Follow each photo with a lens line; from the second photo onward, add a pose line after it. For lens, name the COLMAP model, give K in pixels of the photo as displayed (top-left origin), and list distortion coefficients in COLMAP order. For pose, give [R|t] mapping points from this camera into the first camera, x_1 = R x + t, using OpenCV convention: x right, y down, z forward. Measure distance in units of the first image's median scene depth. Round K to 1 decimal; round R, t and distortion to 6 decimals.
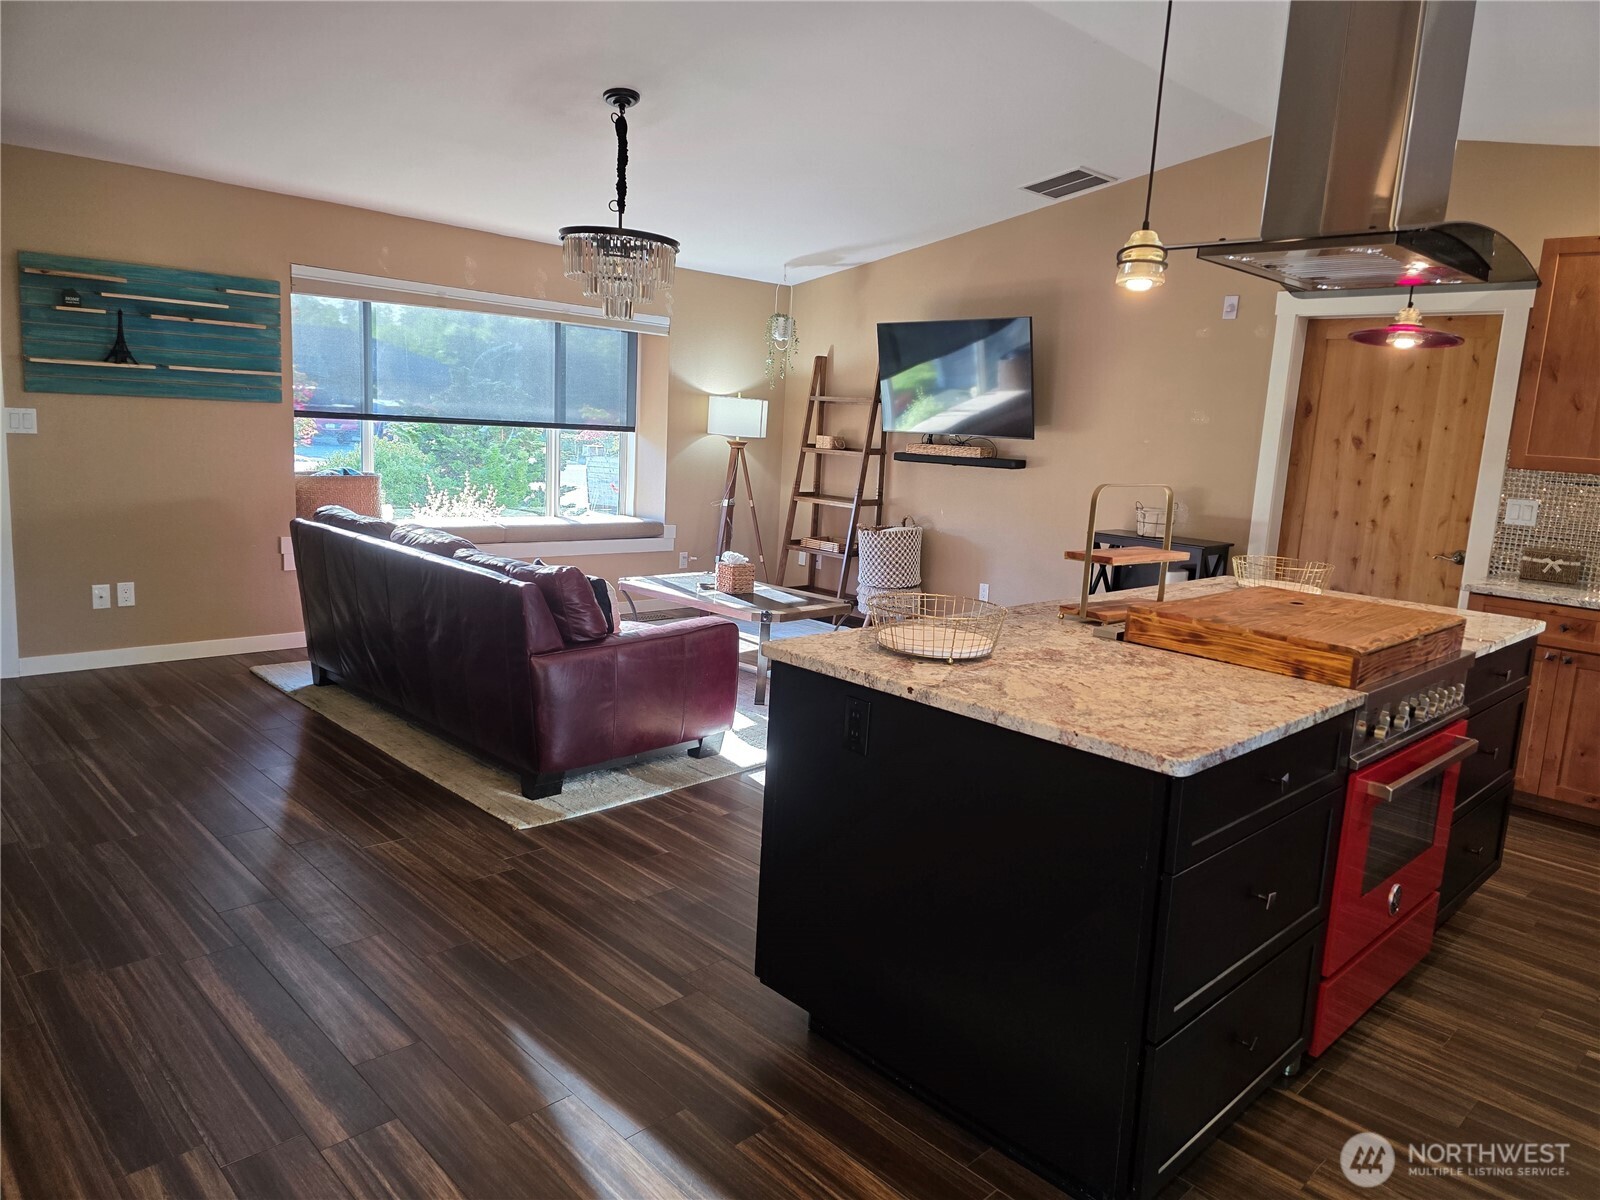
lens RADIAL K [[1063.2, 0, 818.2], [0, 1063.2, 588.5], [0, 0, 1]] dist [0.100161, -0.106879]
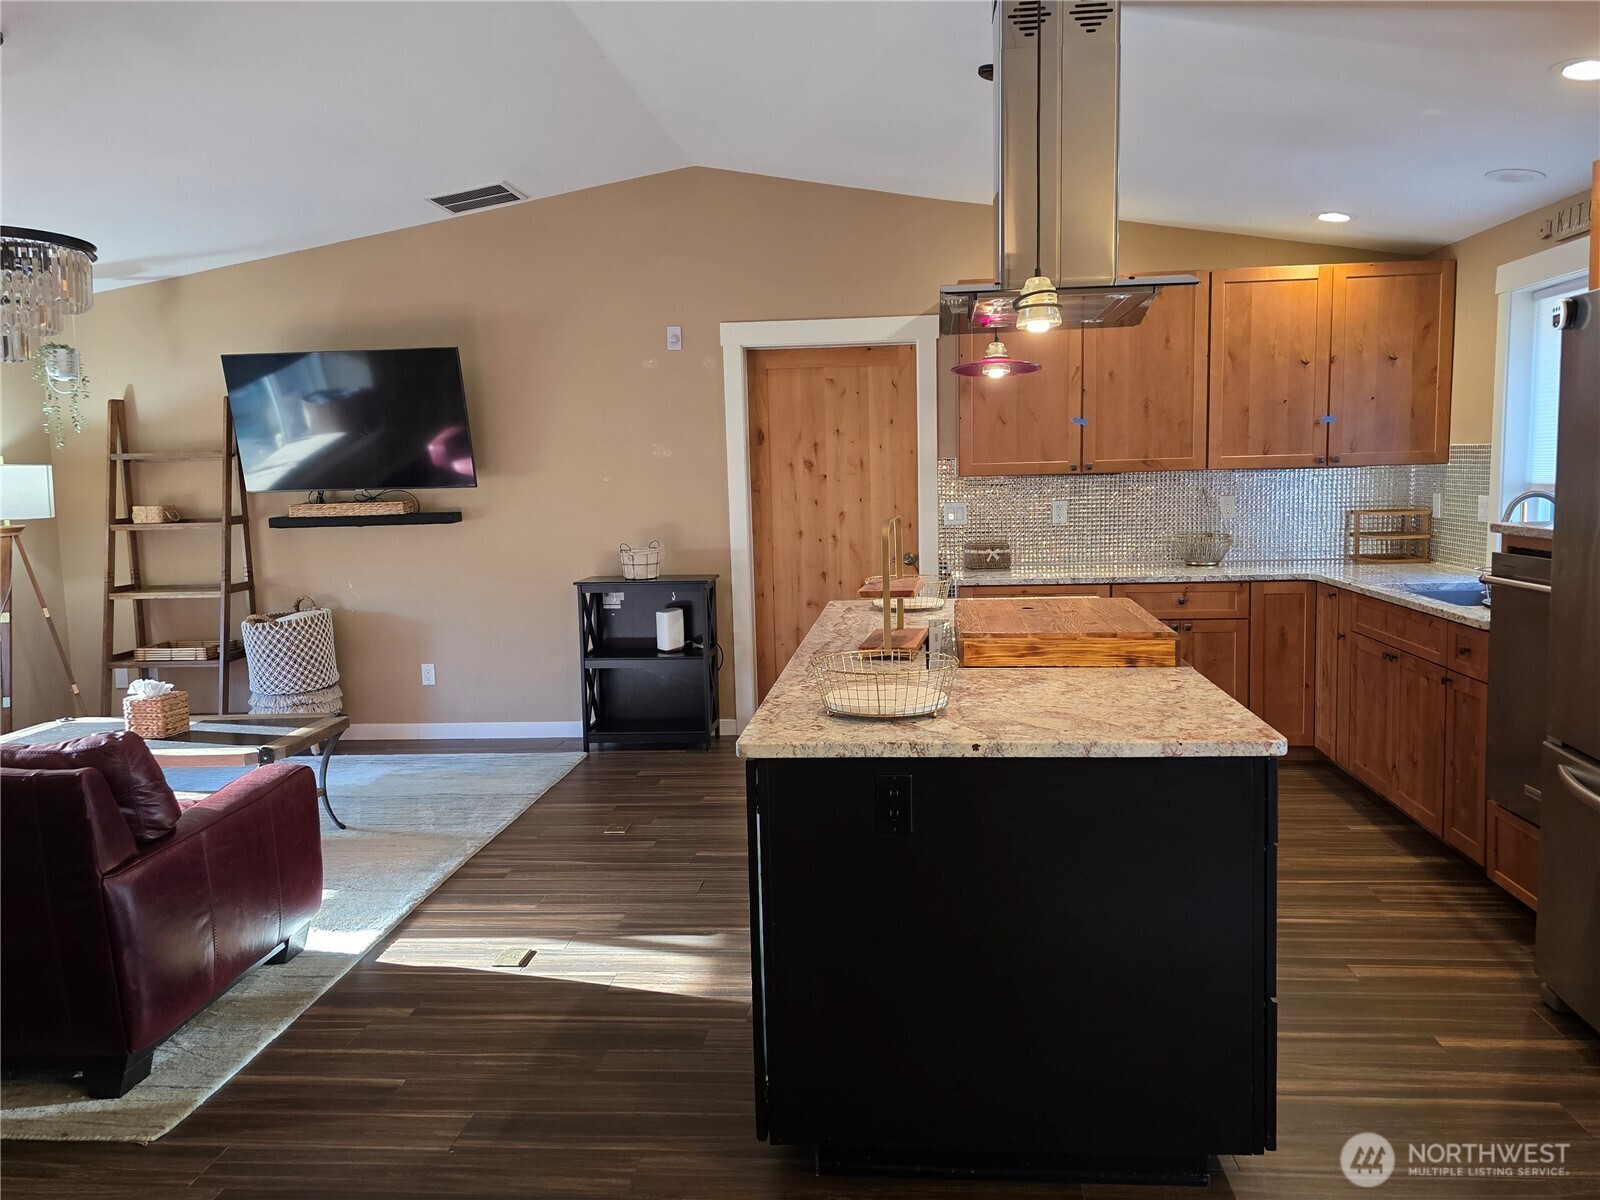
lens RADIAL K [[1203.1, 0, 819.7], [0, 1203.1, 598.4], [0, 0, 1]] dist [0.106103, -0.128241]
pose [[0.758393, -0.146579, 0.635102, -0.276392], [0.169898, 0.985157, 0.024490, -0.034592], [-0.629265, 0.089330, 0.772040, 0.097797]]
